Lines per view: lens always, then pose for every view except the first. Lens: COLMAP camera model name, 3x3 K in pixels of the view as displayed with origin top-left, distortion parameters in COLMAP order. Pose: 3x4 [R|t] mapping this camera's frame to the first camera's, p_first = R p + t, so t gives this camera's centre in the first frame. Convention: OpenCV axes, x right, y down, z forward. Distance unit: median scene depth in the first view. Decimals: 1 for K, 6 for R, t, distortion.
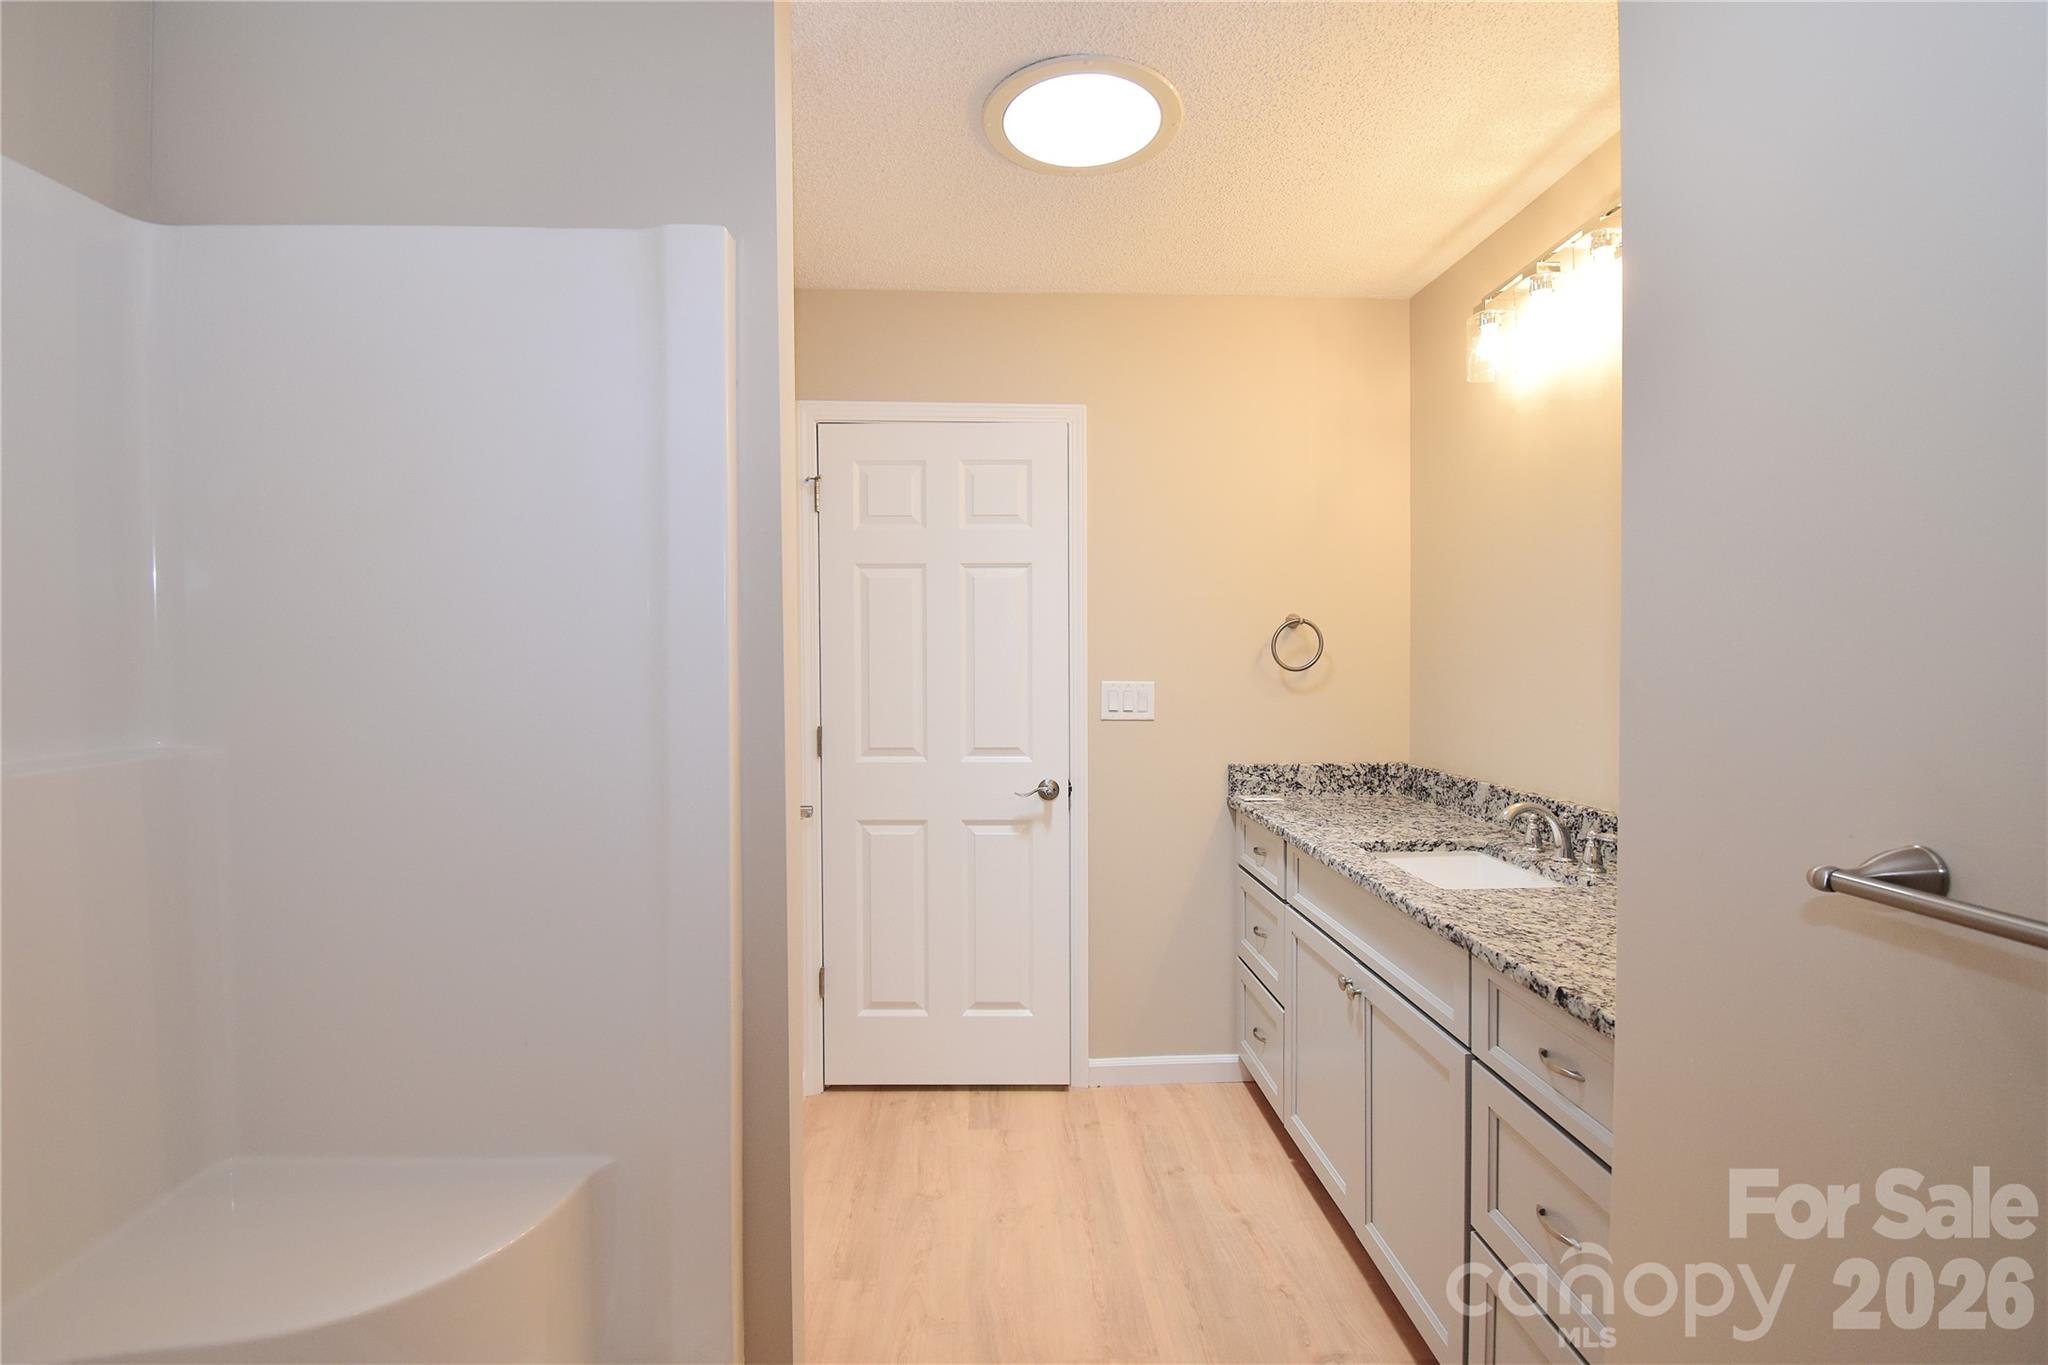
lens RADIAL K [[919.4, 0, 1024.0], [0, 919.4, 682.5], [0, 0, 1]] dist [0.020848, -0.028350]
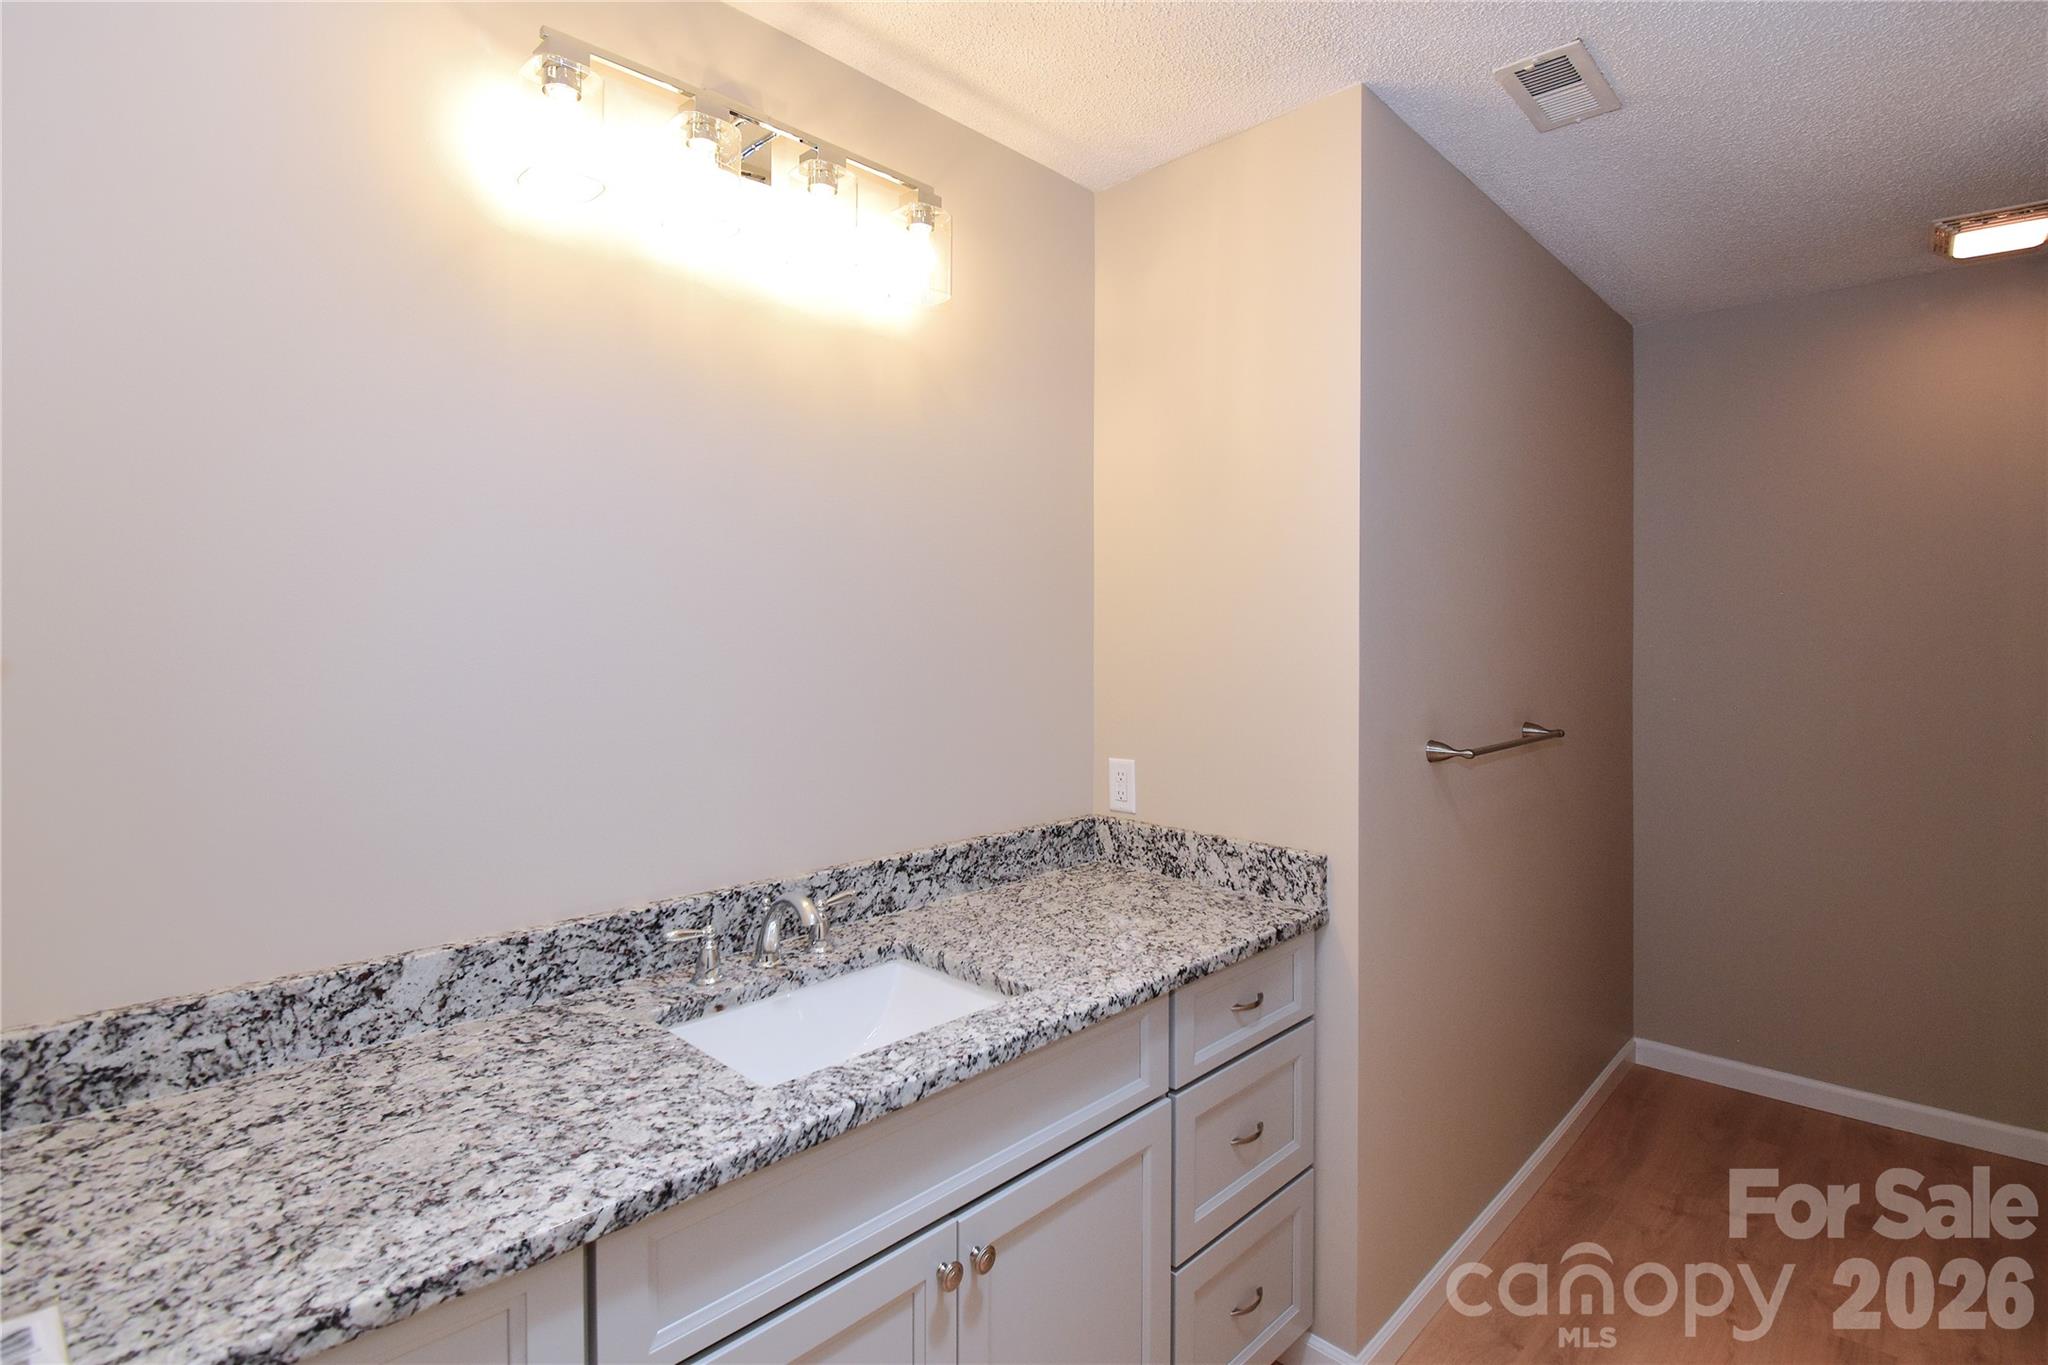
lens RADIAL K [[919.4, 0, 1024.0], [0, 919.4, 682.5], [0, 0, 1]] dist [0.020848, -0.028350]
pose [[-0.674789, -0.015673, 0.737844, -0.080770], [0.030128, 0.998356, 0.048759, -0.055158], [-0.737395, 0.055132, -0.673208, 1.258625]]
